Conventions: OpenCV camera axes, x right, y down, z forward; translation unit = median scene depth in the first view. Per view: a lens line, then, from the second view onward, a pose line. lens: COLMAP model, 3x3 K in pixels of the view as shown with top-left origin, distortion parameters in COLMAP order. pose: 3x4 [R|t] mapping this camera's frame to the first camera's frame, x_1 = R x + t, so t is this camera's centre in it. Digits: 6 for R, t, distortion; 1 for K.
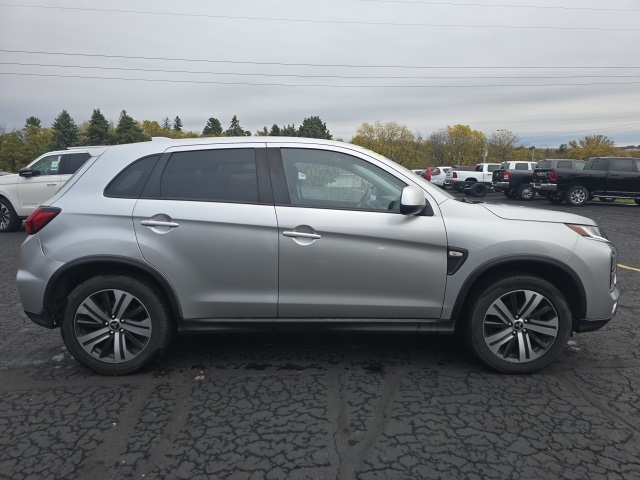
lens RADIAL K [[435.6, 0, 325.9], [0, 435.6, 242.9], [0, 0, 1]] dist [0.039014, -0.024177]
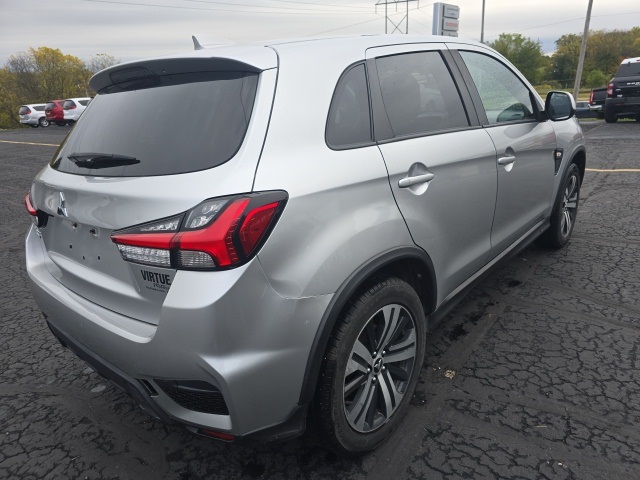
lens RADIAL K [[435.6, 0, 321.7], [0, 435.6, 241.7], [0, 0, 1]] dist [0.039014, -0.024177]
pose [[0.658401, -0.292526, 0.693496, -0.909899], [0.187618, 0.956086, 0.225167, -0.122175], [-0.728908, -0.018138, 0.684371, 0.665099]]
